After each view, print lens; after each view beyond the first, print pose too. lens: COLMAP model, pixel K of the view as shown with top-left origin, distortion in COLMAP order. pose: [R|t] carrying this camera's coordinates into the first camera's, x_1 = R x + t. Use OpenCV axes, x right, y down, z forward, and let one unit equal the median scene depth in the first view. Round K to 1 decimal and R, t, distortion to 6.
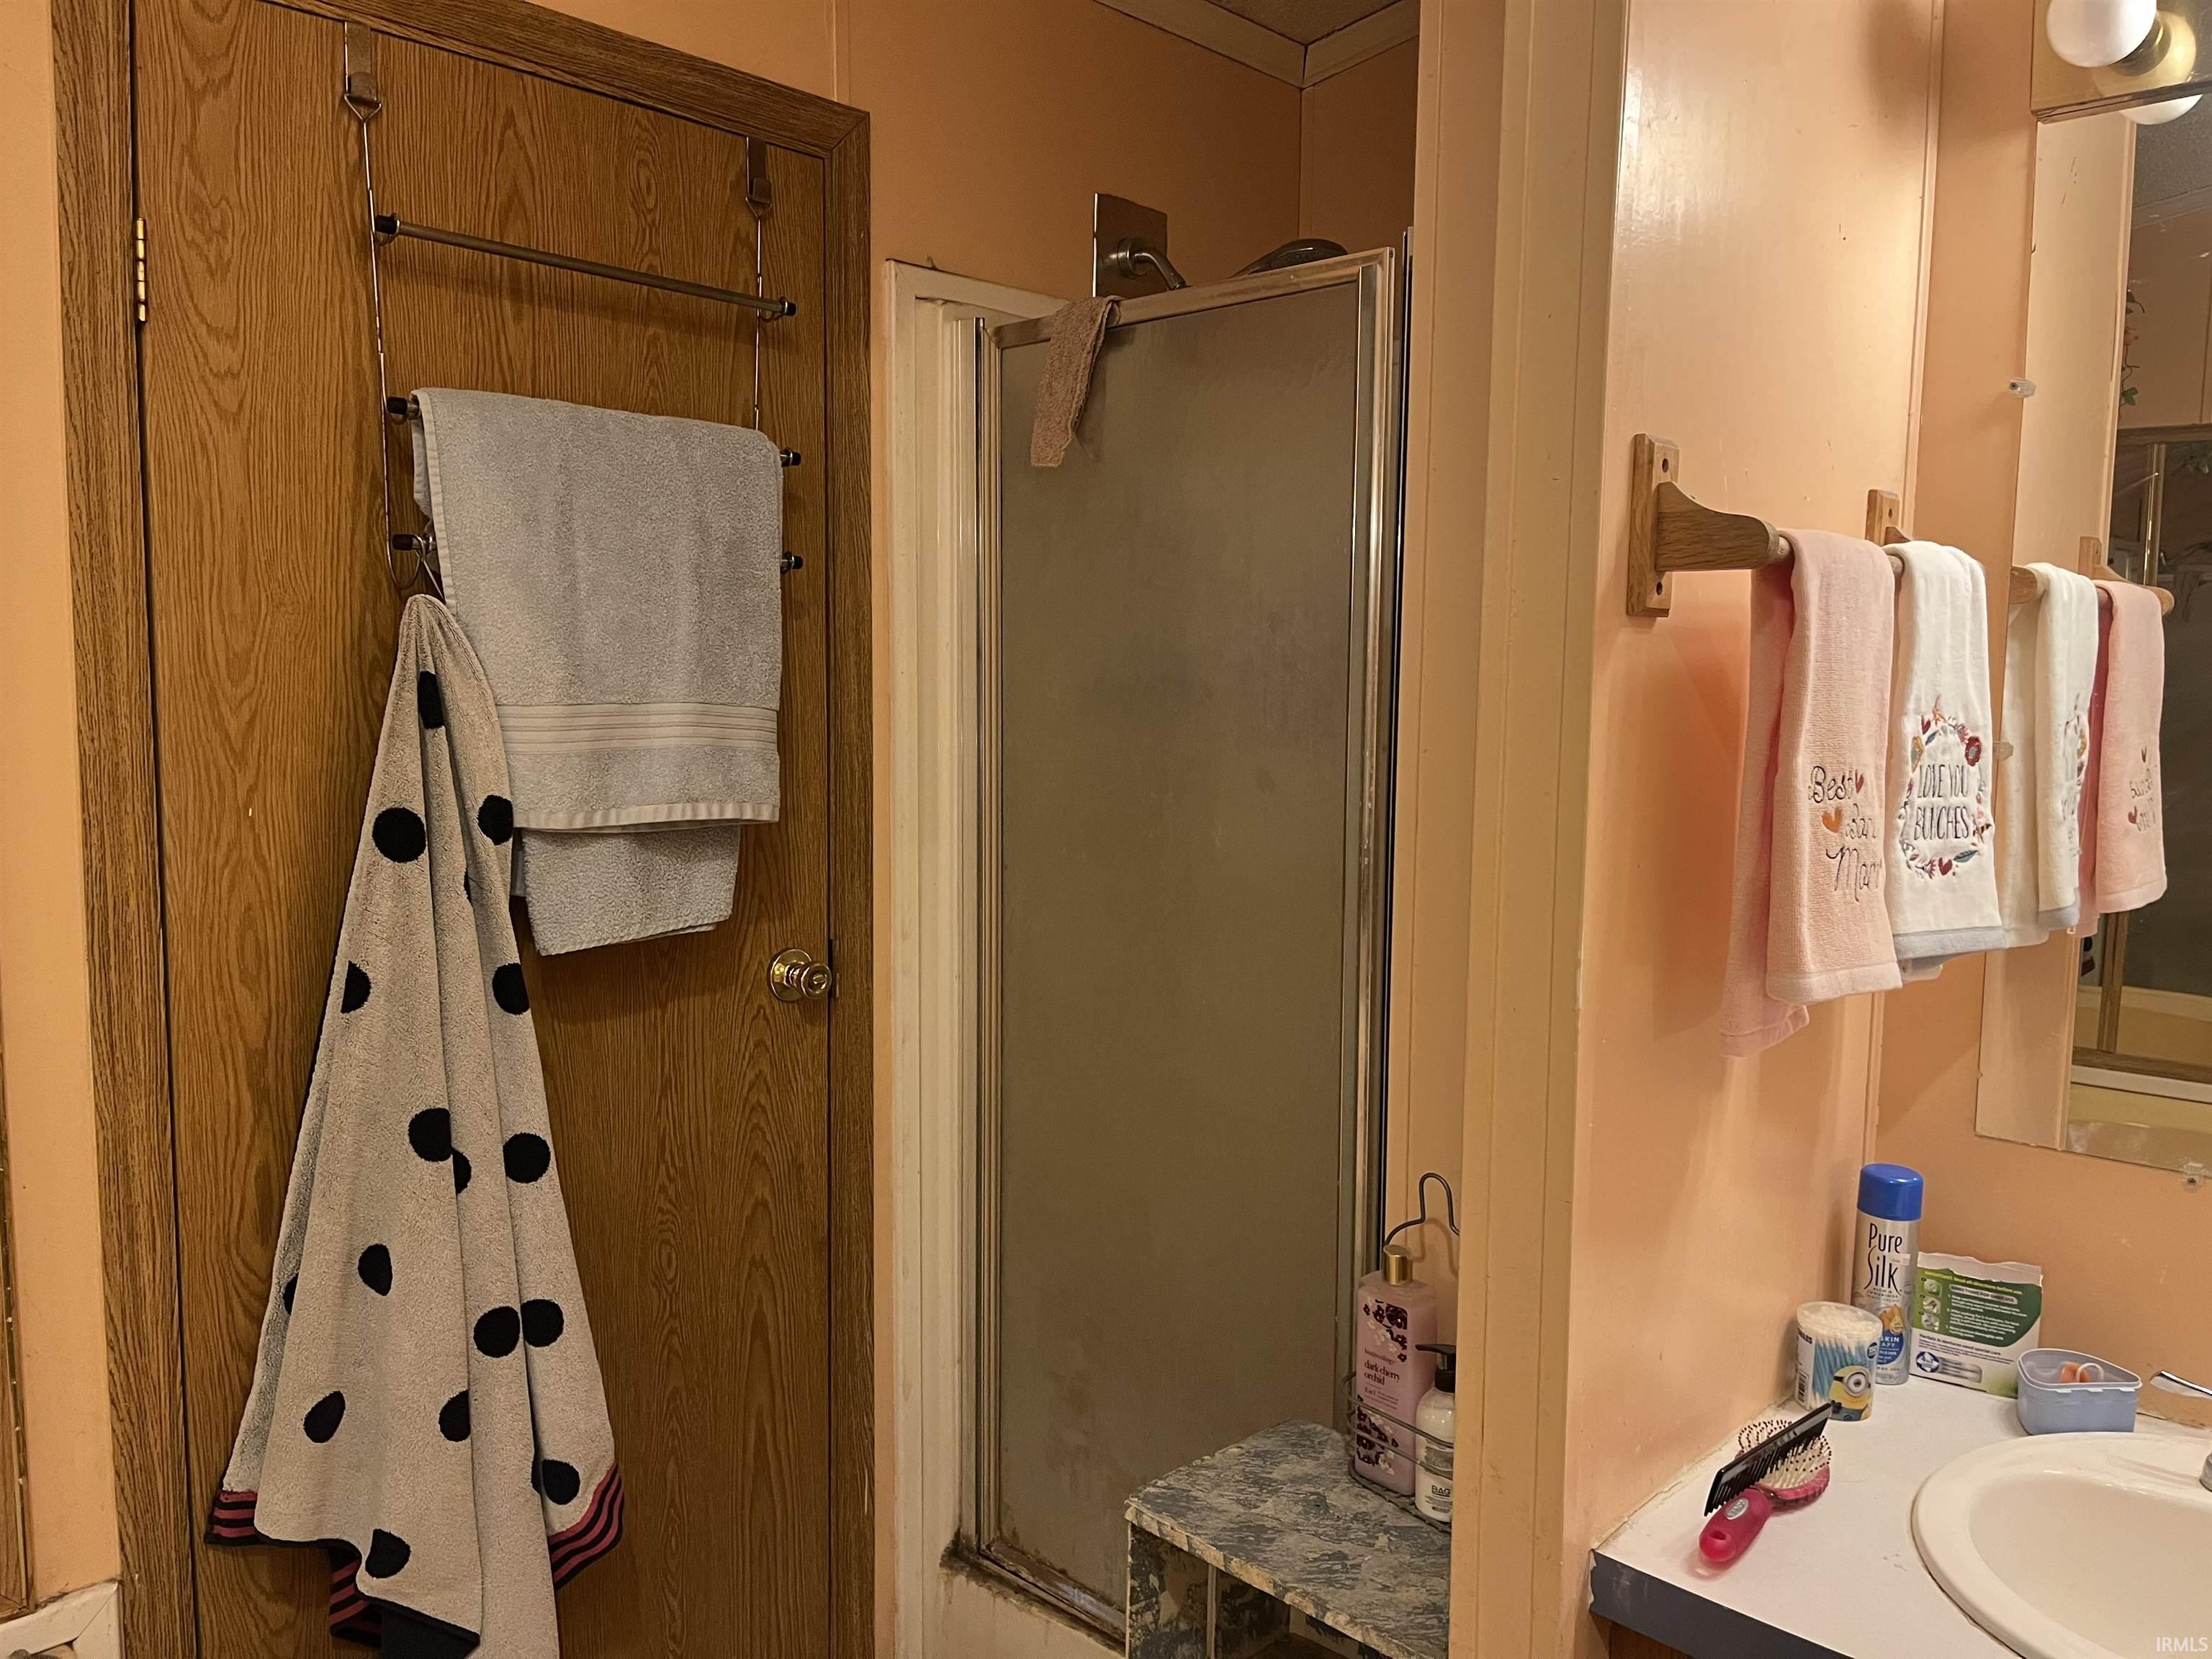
lens RADIAL K [[1664.9, 0, 1093.9], [0, 1664.9, 824.4], [0, 0, 1]] dist [0.083851, -0.110470]
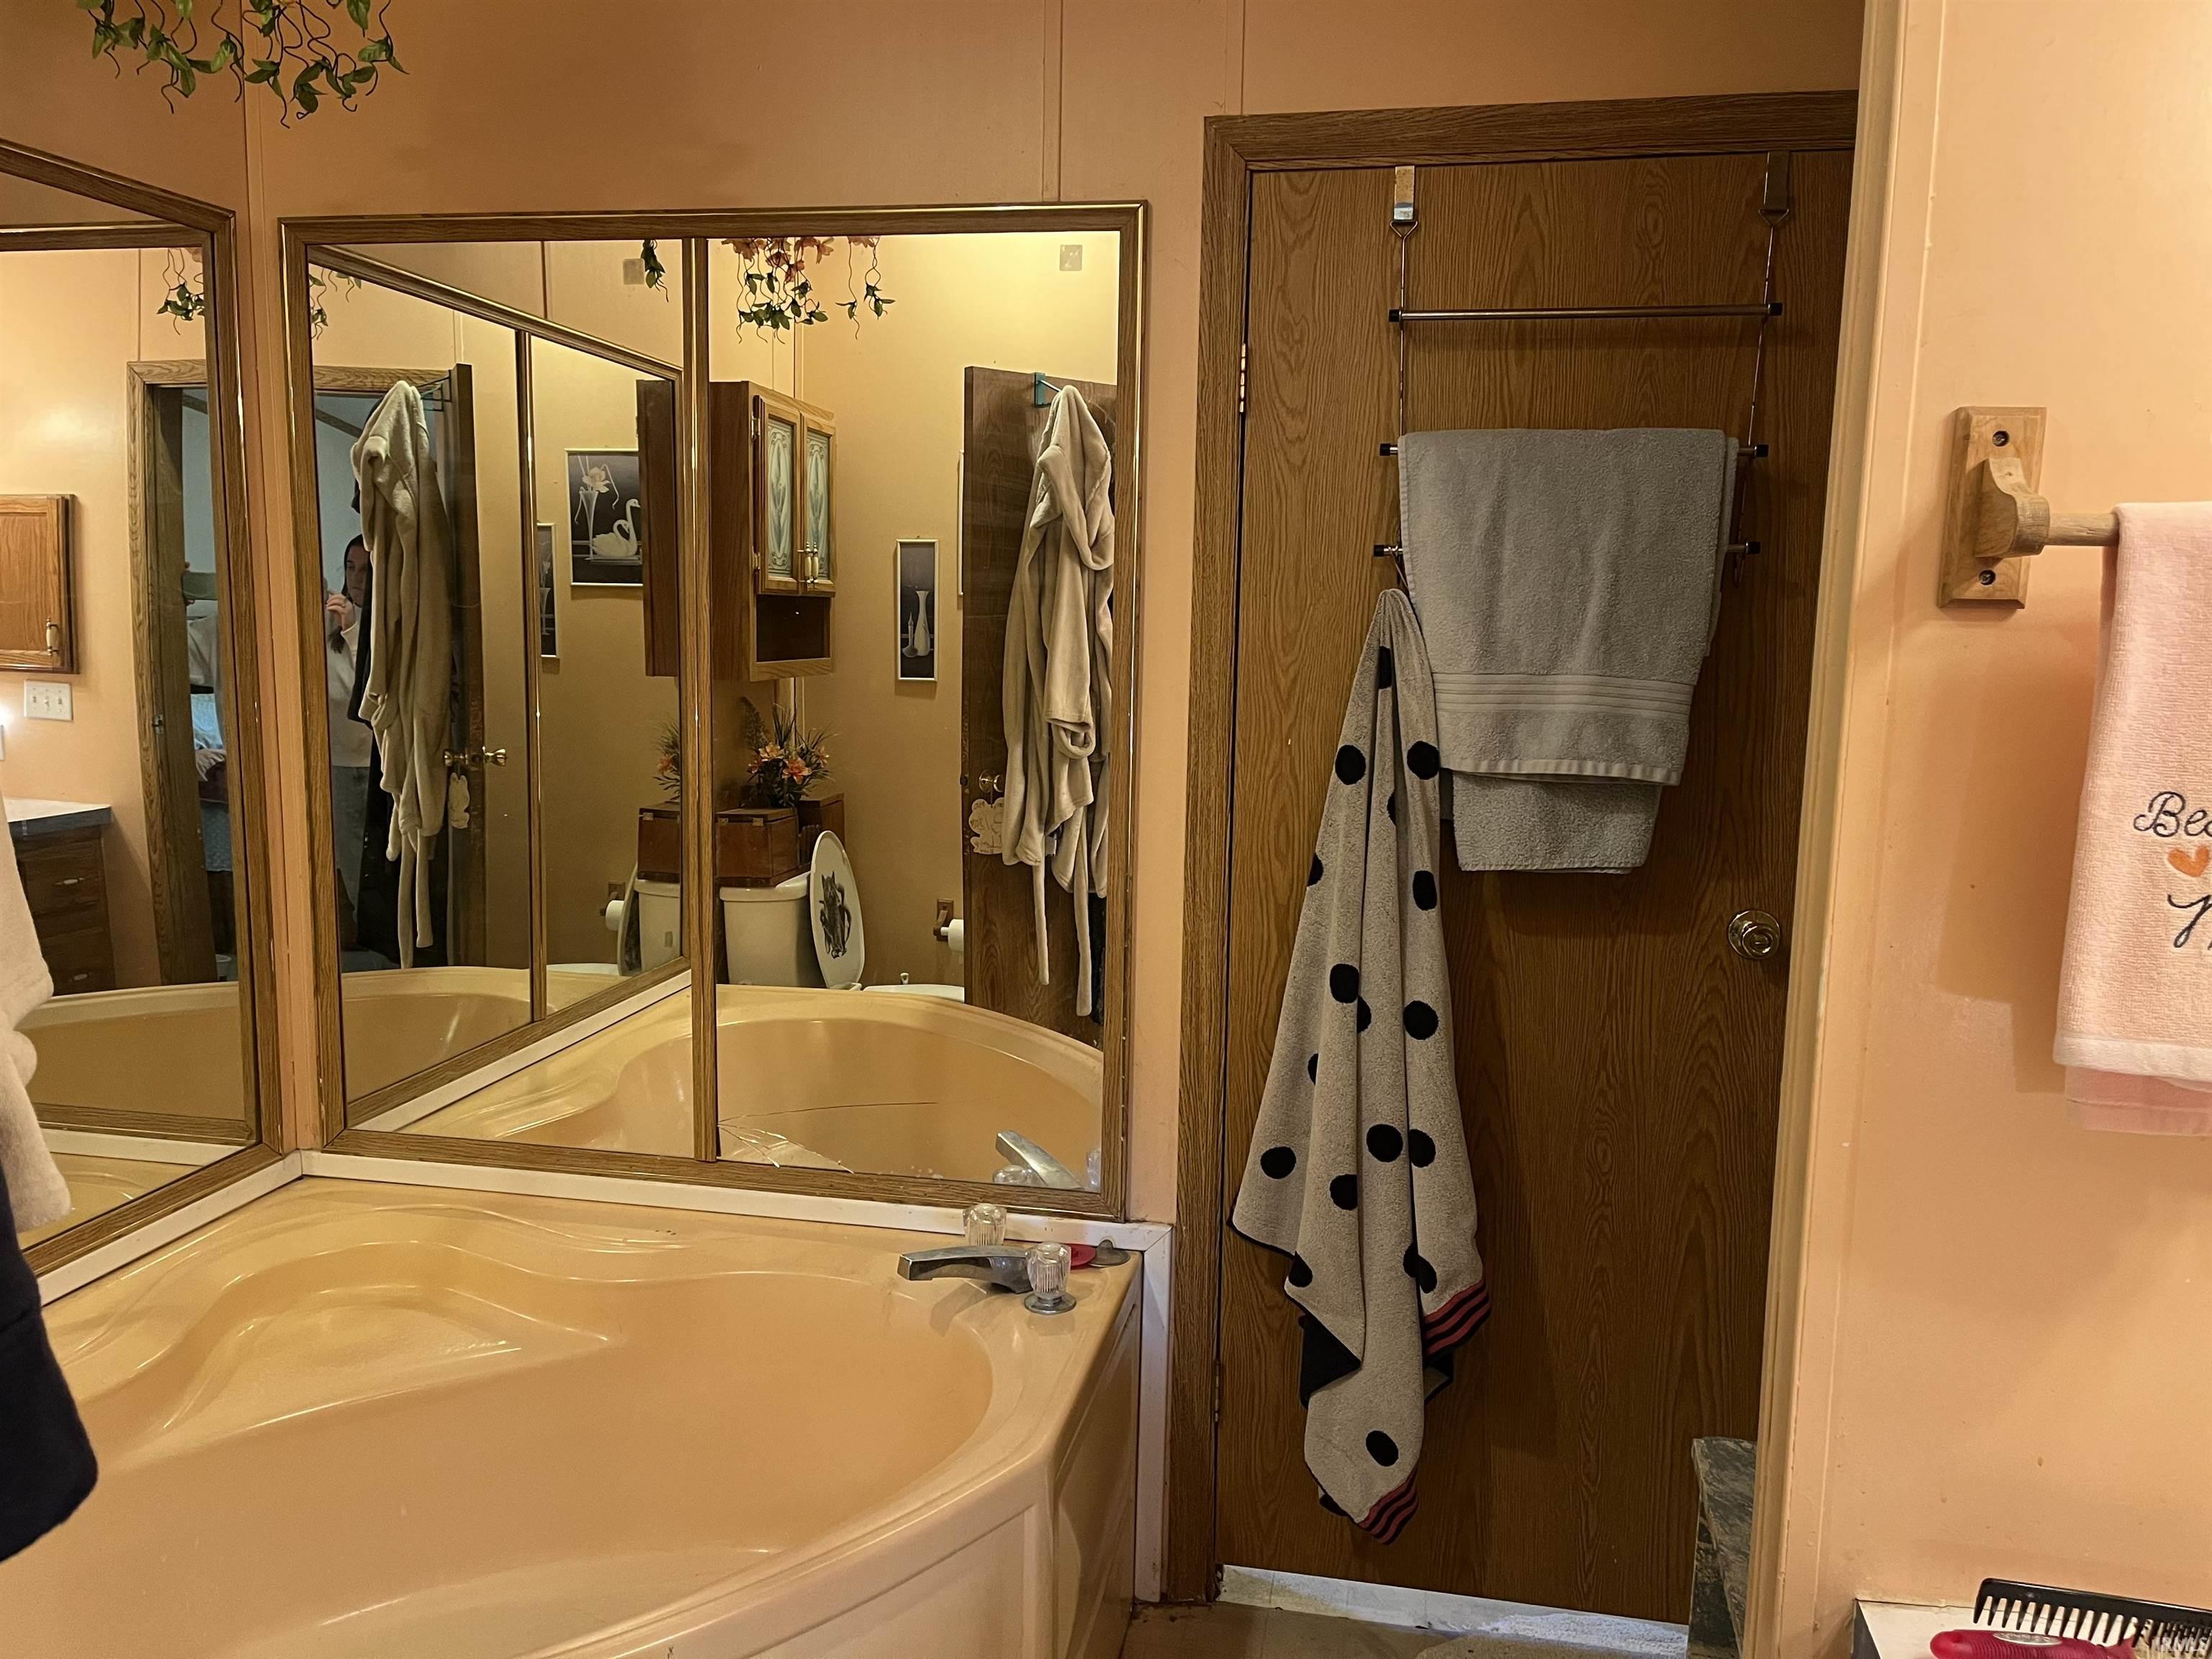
lens RADIAL K [[1659.6, 0, 1117.0], [0, 1659.6, 828.9], [0, 0, 1]] dist [0.071810, -0.094774]
pose [[0.538917, 0.109194, -0.835251, 0.615254], [-0.089512, 0.993372, 0.072111, -0.022014], [0.837589, 0.035903, 0.545119, 0.095589]]
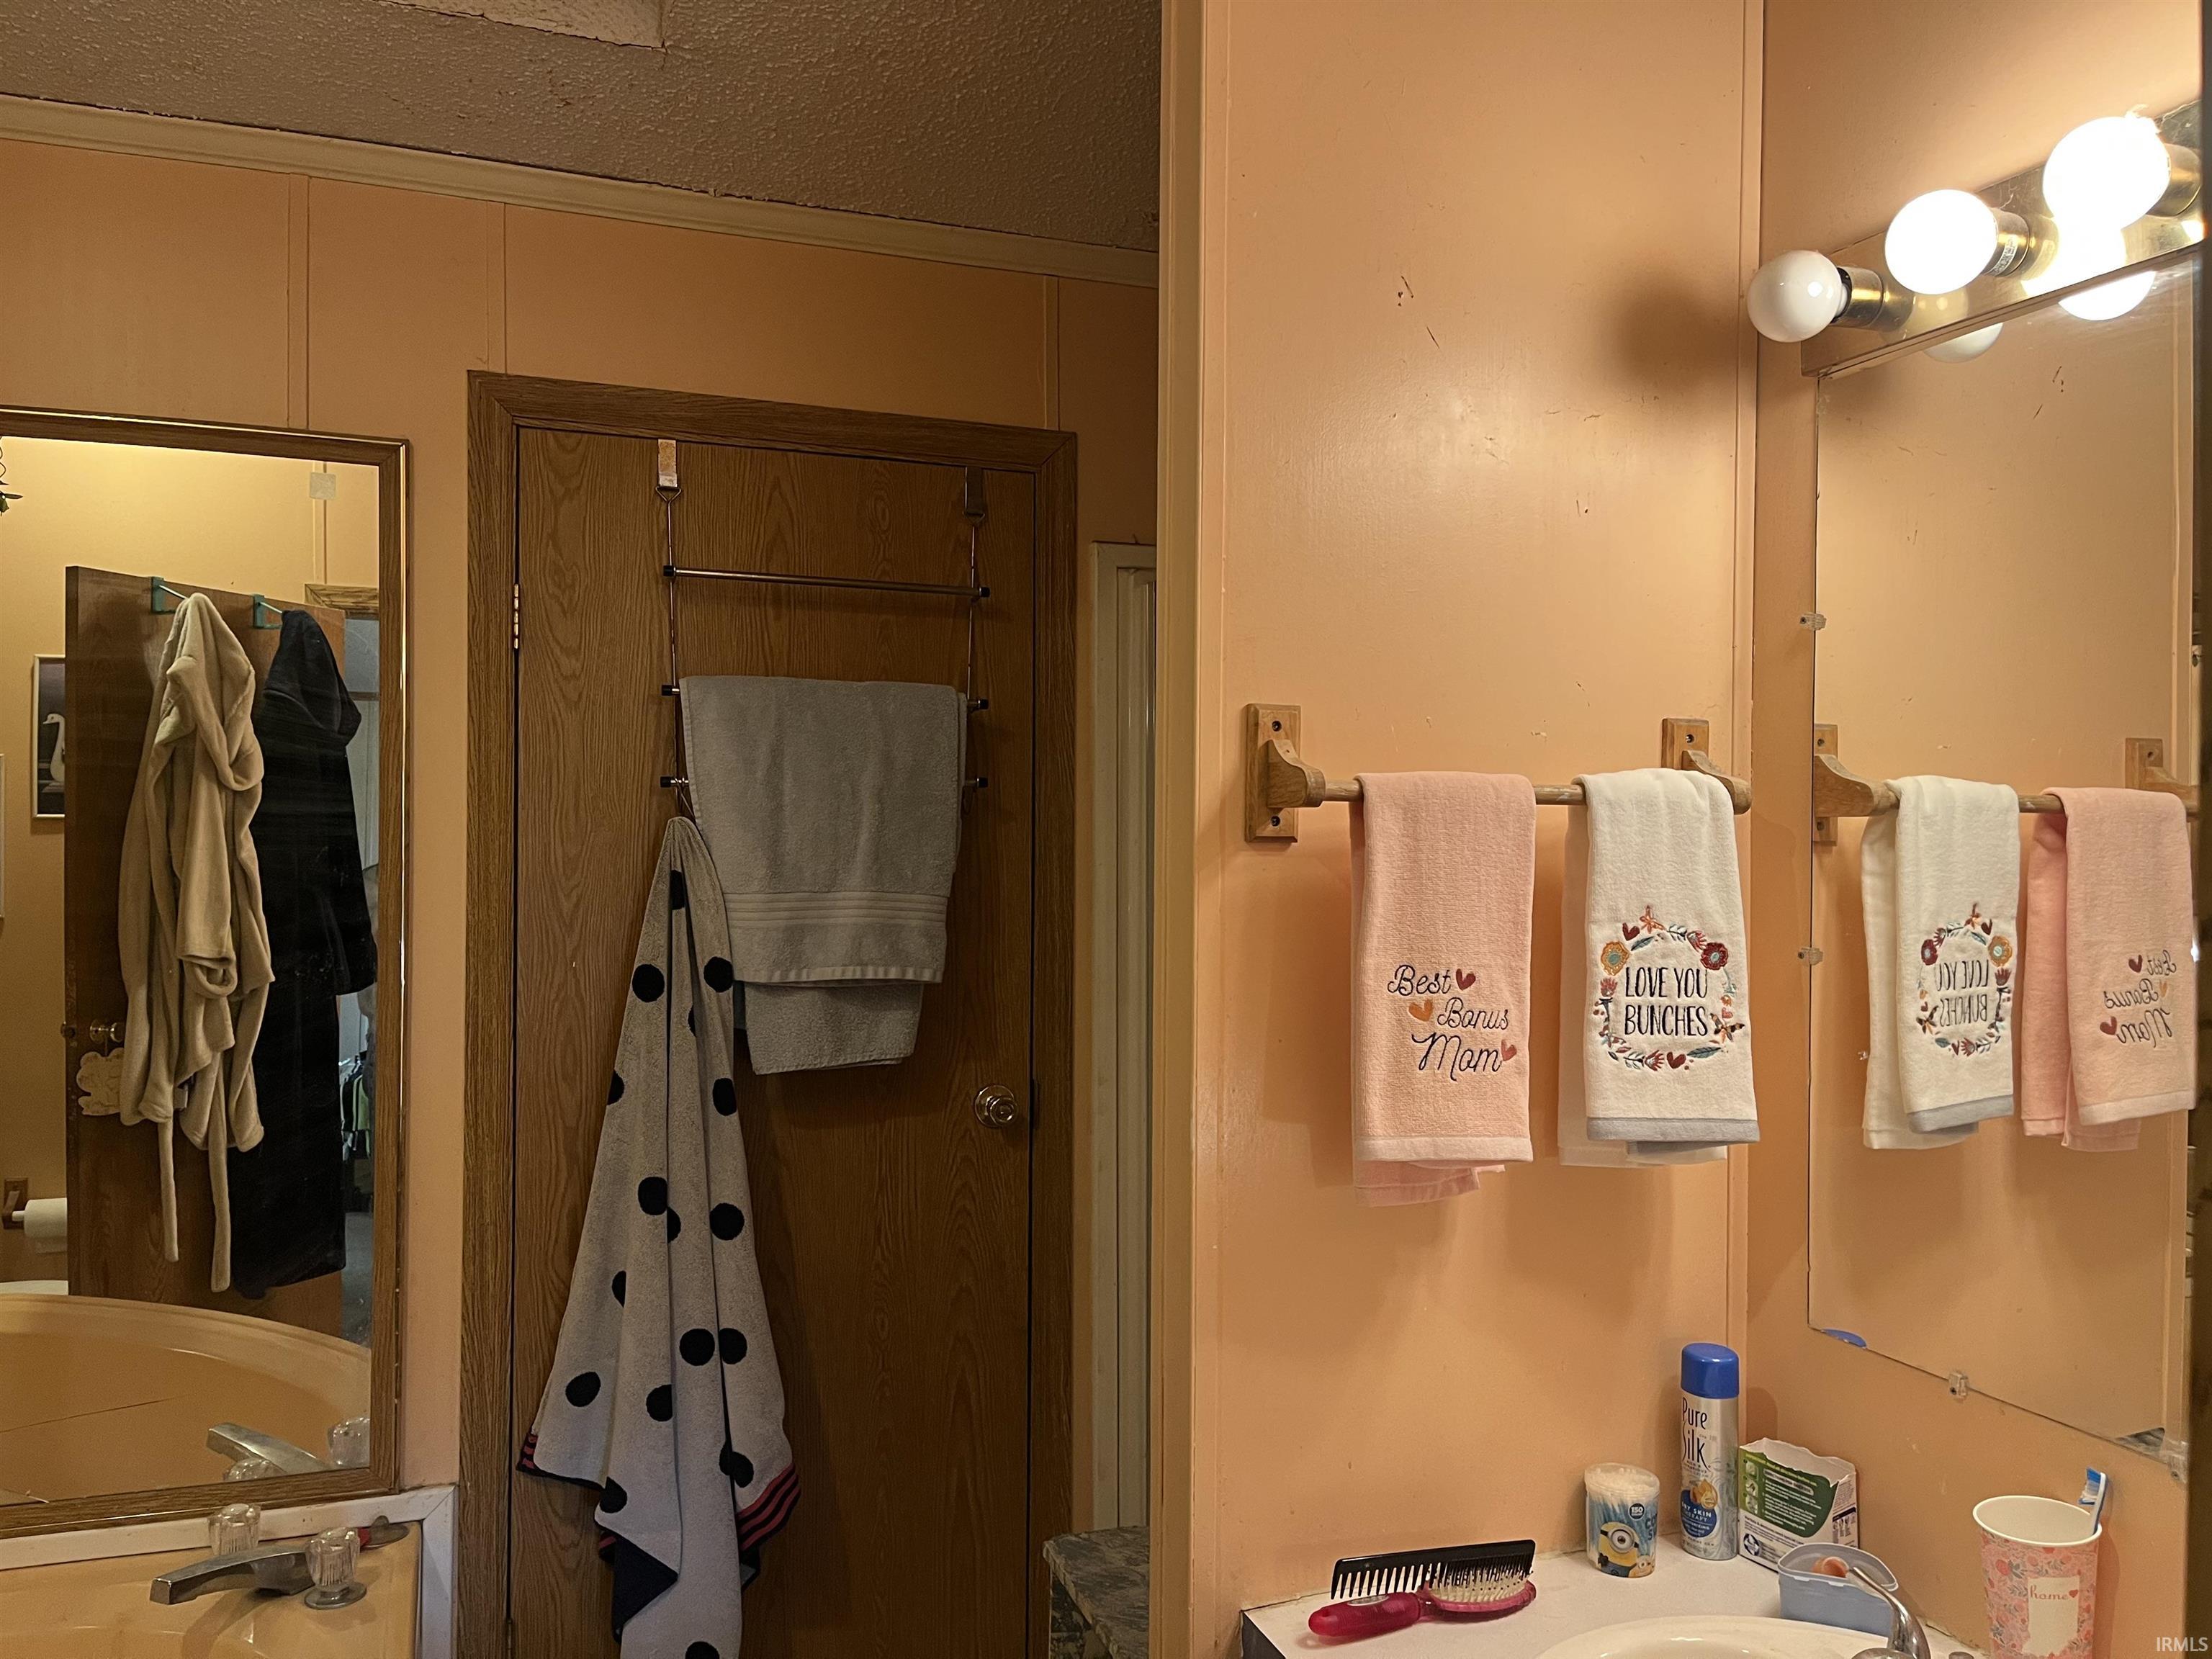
lens RADIAL K [[1659.6, 0, 1117.0], [0, 1659.6, 828.9], [0, 0, 1]] dist [0.071810, -0.094774]
pose [[0.903662, -0.004877, -0.428219, 0.554882], [-0.035515, 0.995637, -0.086286, -0.015829], [0.426772, 0.093182, 0.899546, -0.129399]]
